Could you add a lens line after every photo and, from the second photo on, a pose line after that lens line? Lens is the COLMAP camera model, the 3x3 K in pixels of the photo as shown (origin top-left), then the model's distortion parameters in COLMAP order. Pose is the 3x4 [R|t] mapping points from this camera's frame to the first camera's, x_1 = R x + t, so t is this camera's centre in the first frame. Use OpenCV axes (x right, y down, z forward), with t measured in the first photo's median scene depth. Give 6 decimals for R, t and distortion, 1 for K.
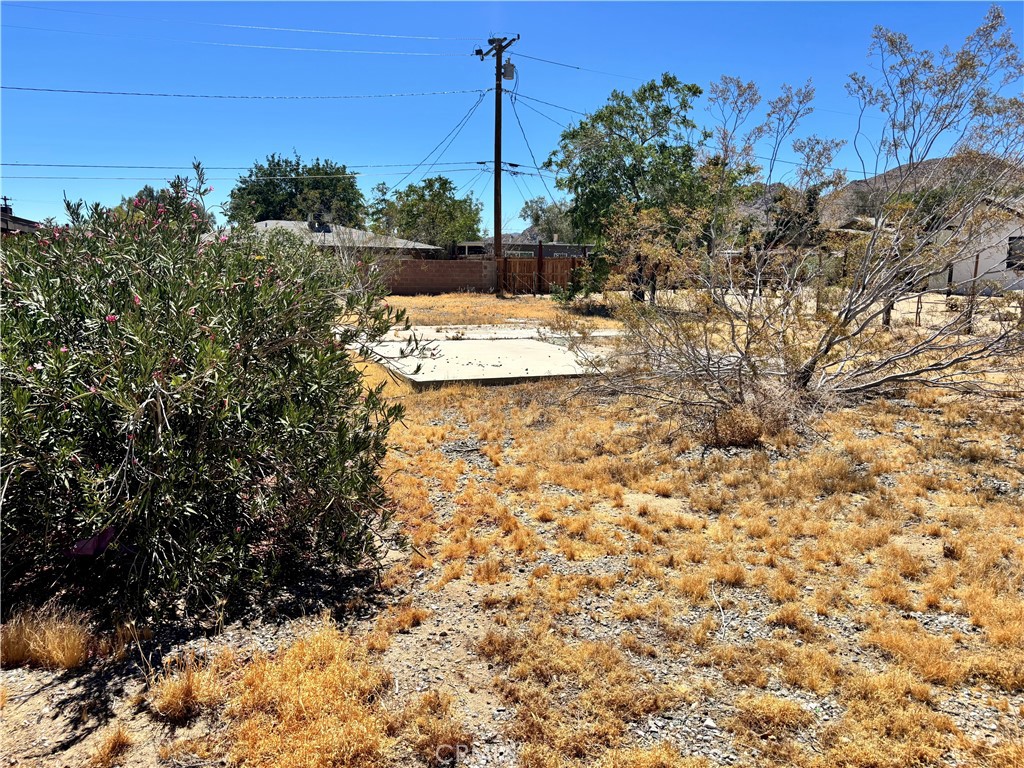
lens RADIAL K [[790.7, 0, 514.1], [0, 790.7, 395.9], [0, 0, 1]] dist [0.049504, -0.061580]
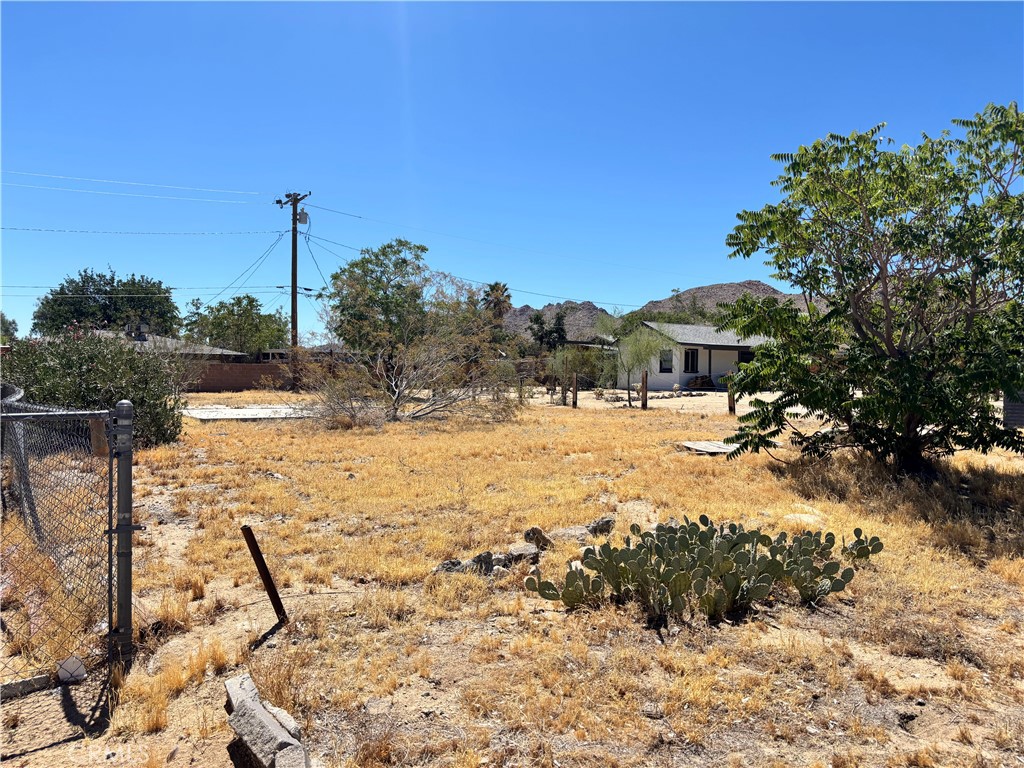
lens RADIAL K [[790.7, 0, 512.0], [0, 790.7, 389.5], [0, 0, 1]] dist [0.049504, -0.061580]
pose [[0.977328, -0.002806, 0.211714, 0.205812], [0.033476, 0.989383, -0.141421, 0.217149], [-0.209070, 0.145302, 0.967046, -1.047077]]
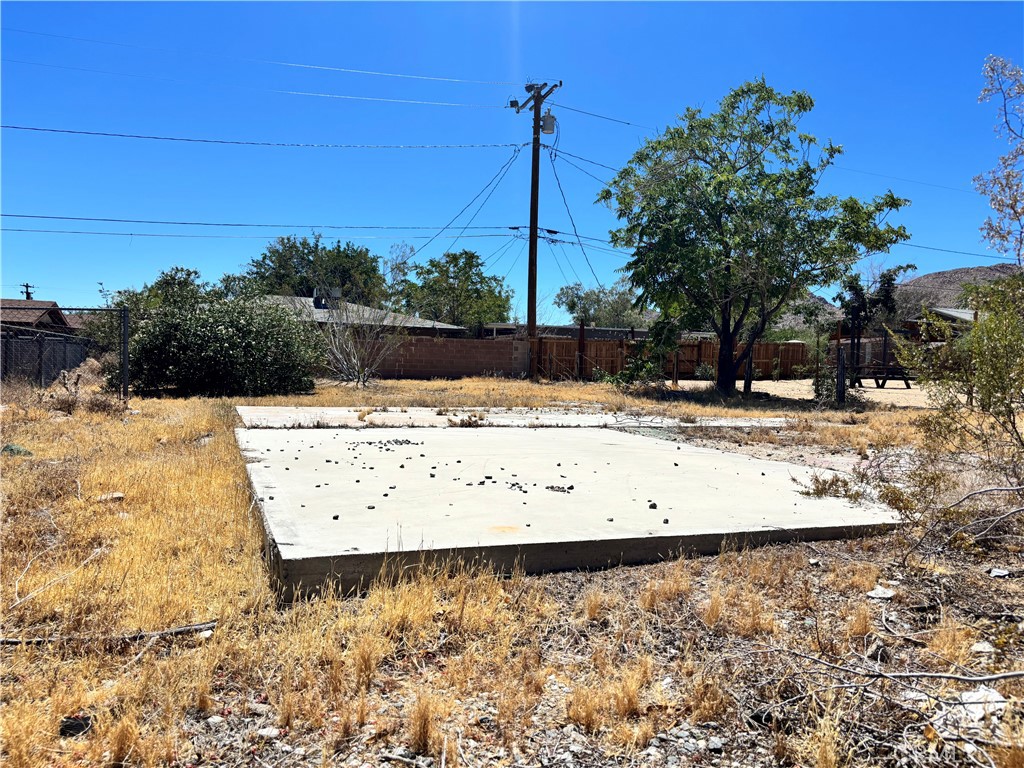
lens RADIAL K [[790.7, 0, 515.1], [0, 790.7, 395.2], [0, 0, 1]] dist [0.049504, -0.061580]
pose [[0.999307, 0.016743, -0.033236, -0.038716], [-0.020773, 0.991954, -0.124881, -0.042746], [0.030878, 0.125485, 0.991615, 0.769417]]
